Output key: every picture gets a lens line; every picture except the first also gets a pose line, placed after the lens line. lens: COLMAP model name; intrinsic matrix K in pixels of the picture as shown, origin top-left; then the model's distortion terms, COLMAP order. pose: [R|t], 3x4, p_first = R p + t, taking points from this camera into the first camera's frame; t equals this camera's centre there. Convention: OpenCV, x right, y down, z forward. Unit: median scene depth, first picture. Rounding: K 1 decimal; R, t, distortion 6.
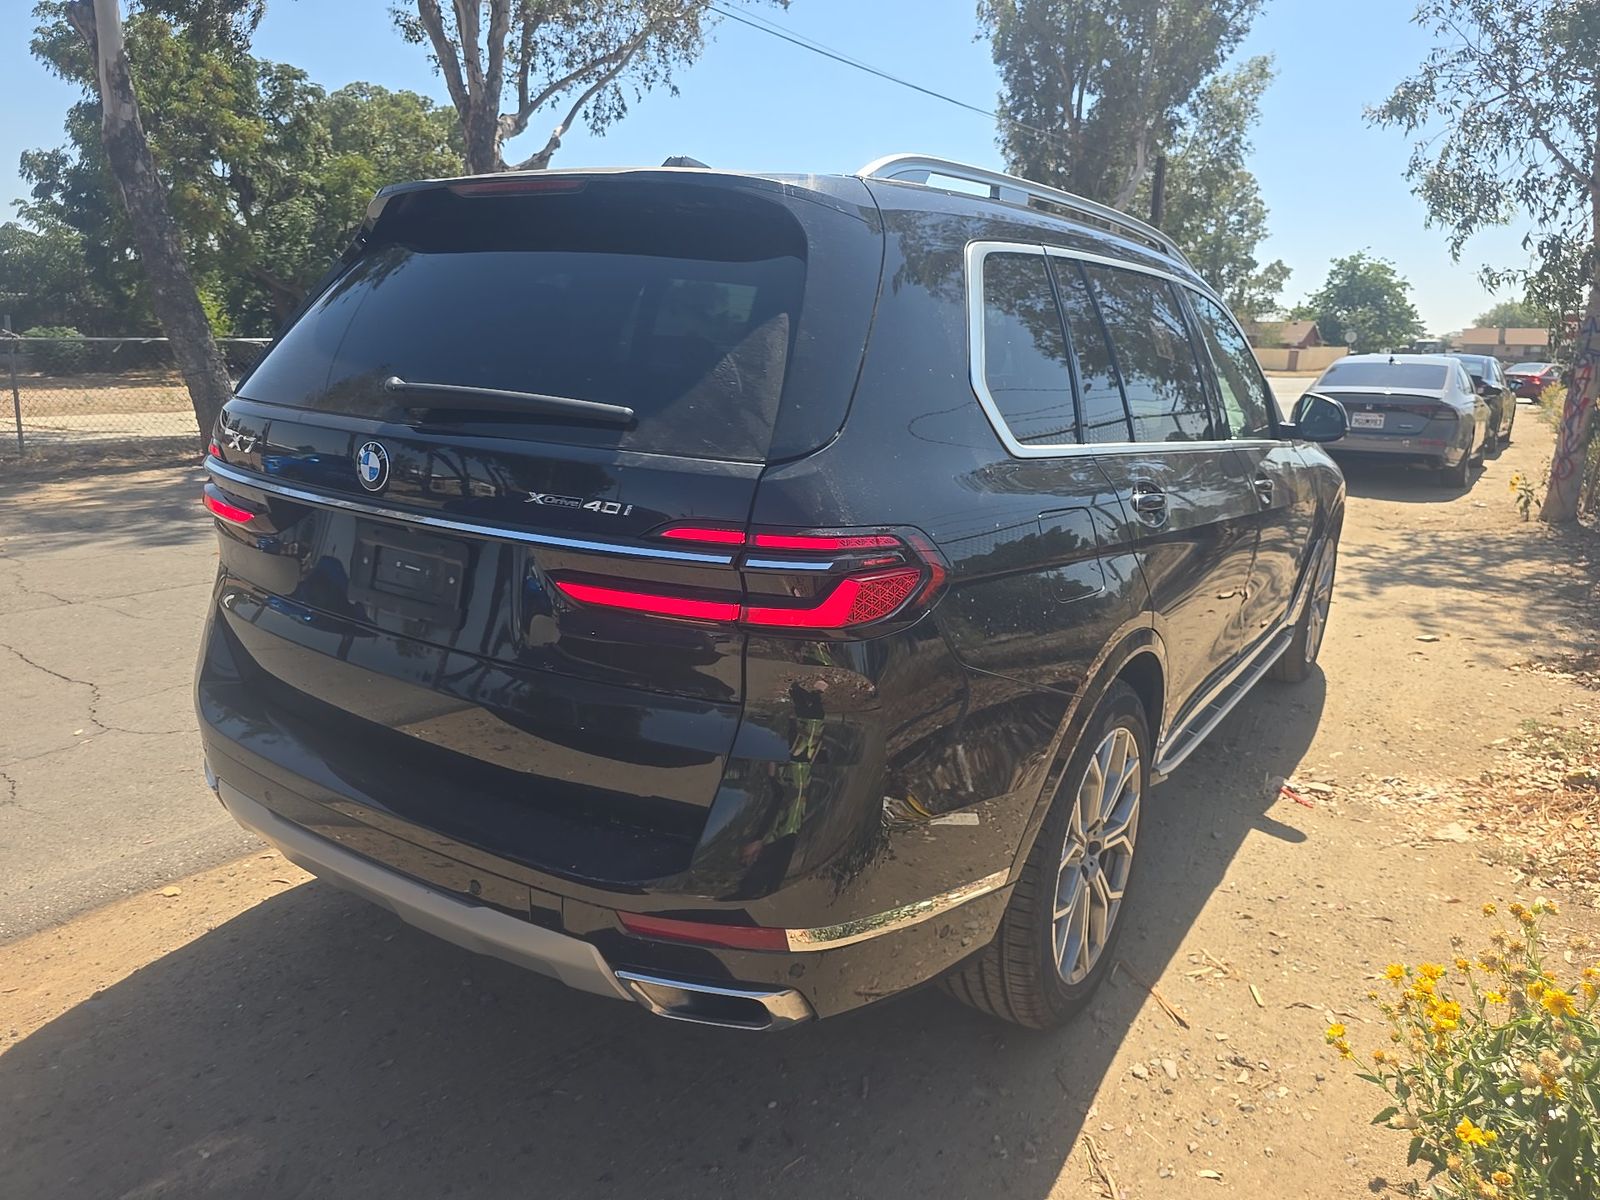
lens RADIAL K [[1084.0, 0, 803.5], [0, 1084.0, 564.0], [0, 0, 1]] dist [0.045242, -0.045119]
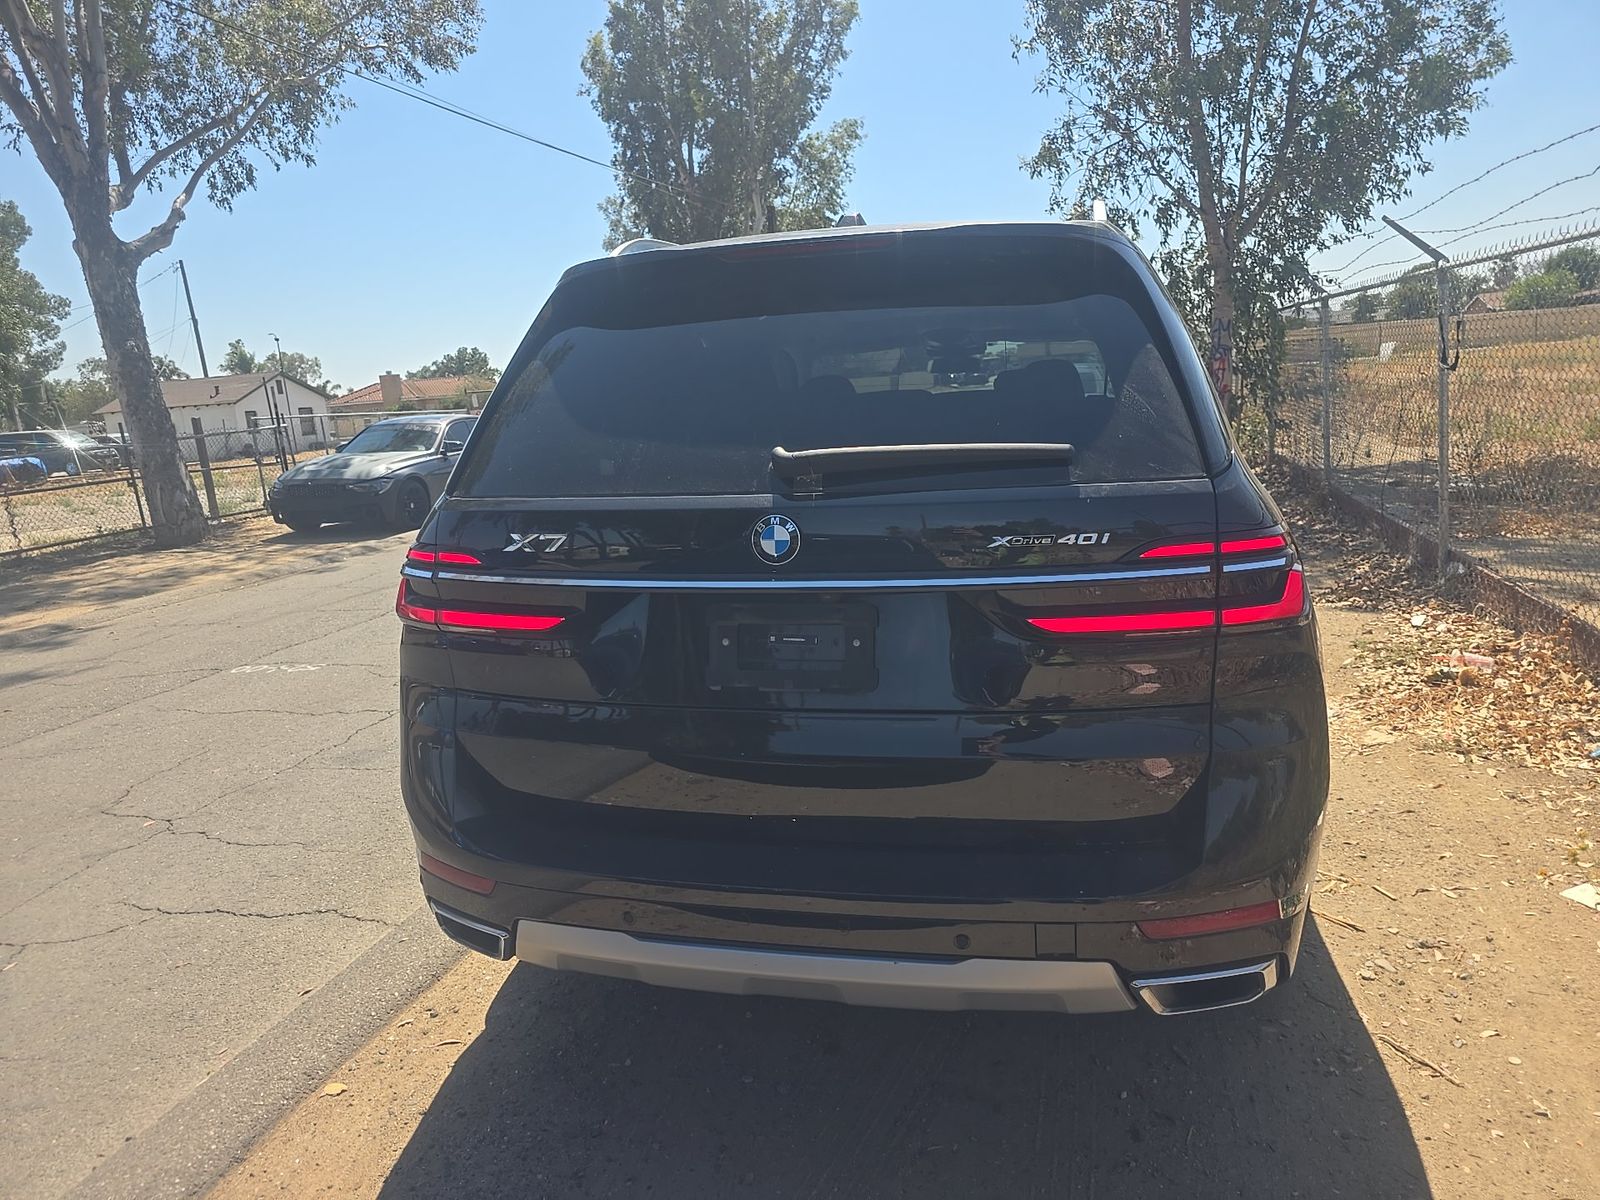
lens RADIAL K [[1089.4, 0, 798.6], [0, 1089.4, 570.7], [0, 0, 1]] dist [0.007510, 0.001560]
pose [[0.937325, -0.149704, 0.314658, -0.338062], [0.161933, 0.986717, -0.012929, -0.023113], [-0.308543, 0.063072, 0.949117, 0.040341]]
